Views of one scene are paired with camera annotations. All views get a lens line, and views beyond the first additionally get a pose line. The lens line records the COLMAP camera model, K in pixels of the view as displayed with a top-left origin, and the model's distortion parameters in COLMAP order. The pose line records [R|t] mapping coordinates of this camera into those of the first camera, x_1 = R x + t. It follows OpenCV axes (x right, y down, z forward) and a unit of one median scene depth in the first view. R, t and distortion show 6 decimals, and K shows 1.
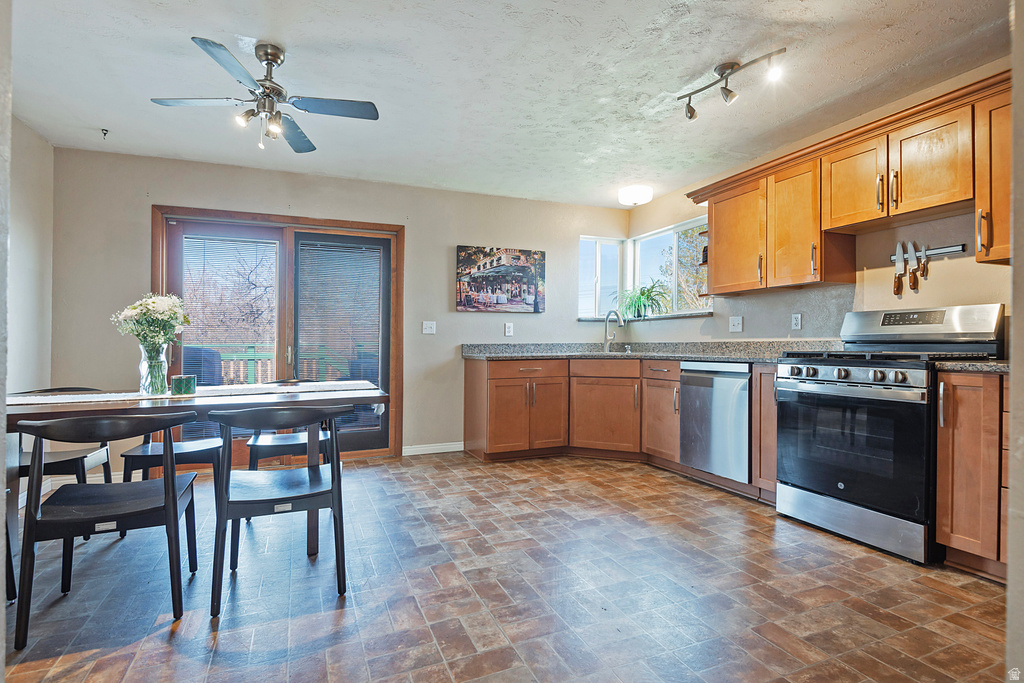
lens RADIAL K [[480.1, 0, 500.3], [0, 480.1, 371.7], [0, 0, 1]] dist [0.011307, -0.006647]
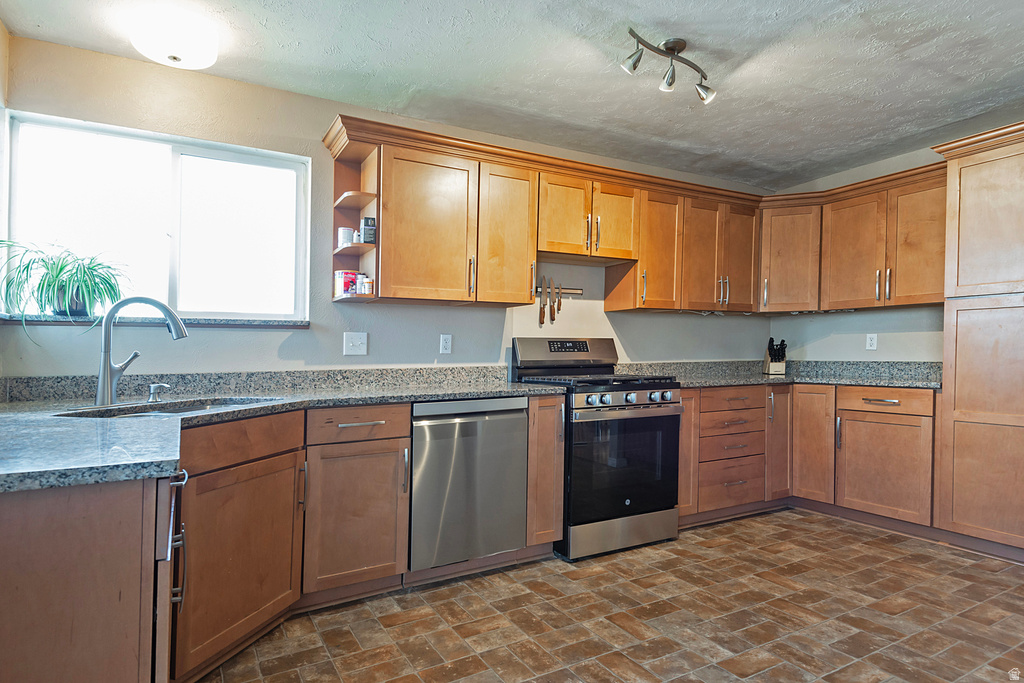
lens RADIAL K [[558.5, 0, 484.3], [0, 558.5, 382.8], [0, 0, 1]] dist [0.008052, -0.000020]
pose [[-0.103206, -0.045524, 0.993618, -0.304030], [0.068118, 0.996283, 0.052722, -0.072584], [-0.992325, 0.073124, -0.099721, 0.898726]]
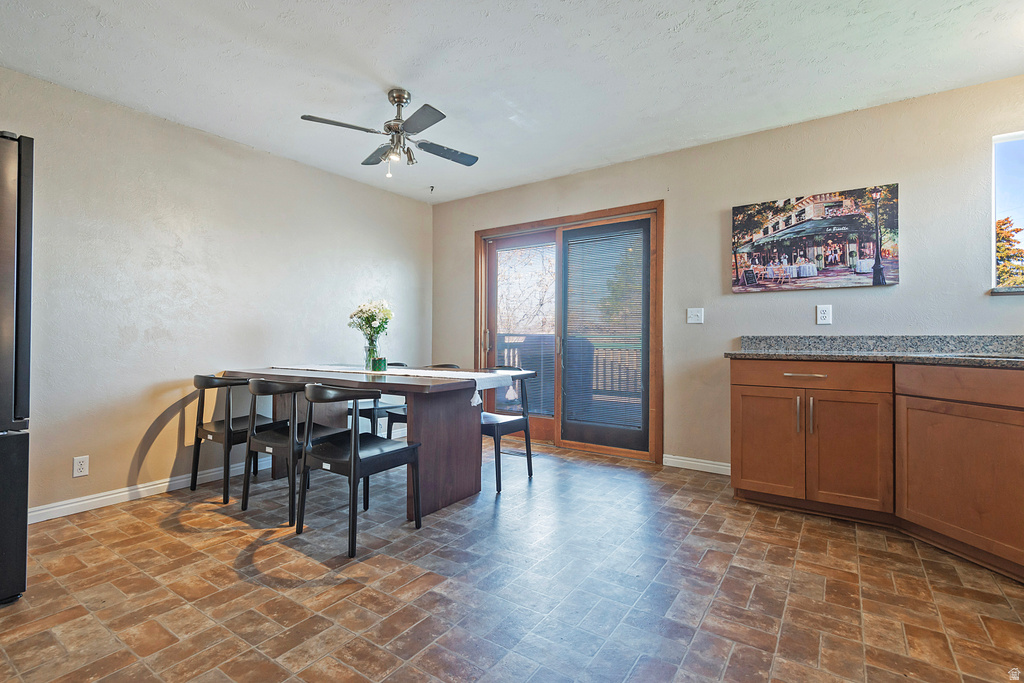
lens RADIAL K [[469.0, 0, 516.9], [0, 469.0, 350.9], [0, 0, 1]] dist [0.013941, -0.008983]
pose [[0.561881, 0.029236, -0.826701, 0.389884], [-0.052535, 0.998619, -0.000390, -0.018046], [0.825548, 0.043650, 0.562641, 0.342010]]
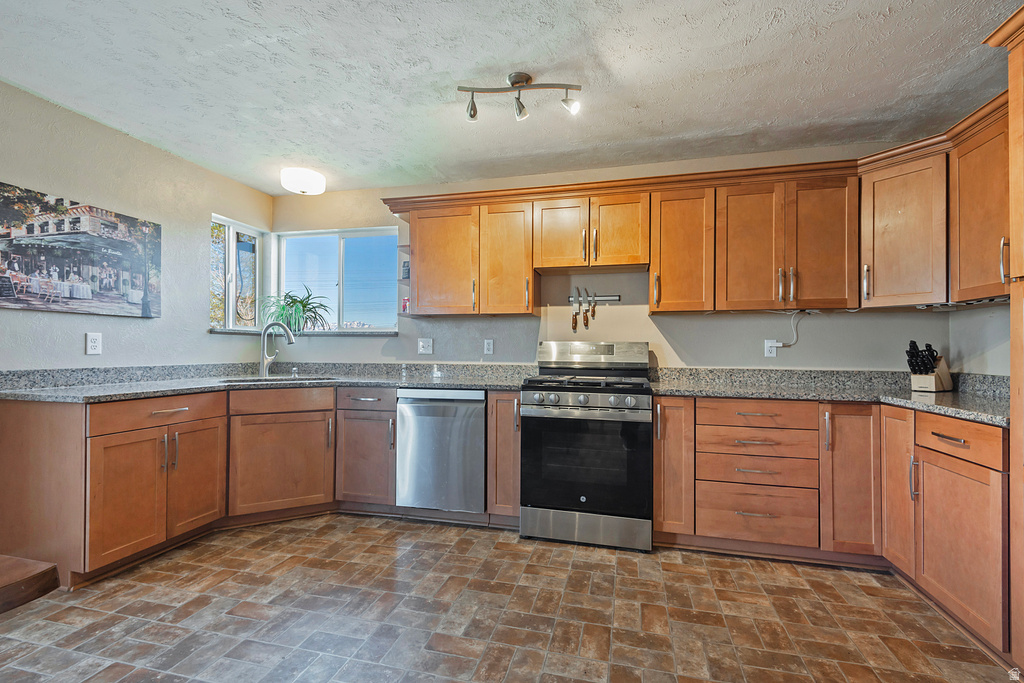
lens RADIAL K [[469.0, 0, 501.5], [0, 469.0, 367.0], [0, 0, 1]] dist [0.013941, -0.008983]
pose [[0.603349, -0.018343, 0.797266, -0.172796], [0.036566, 0.999320, -0.004681, -0.046130], [-0.796638, 0.031977, 0.603610, 0.305912]]
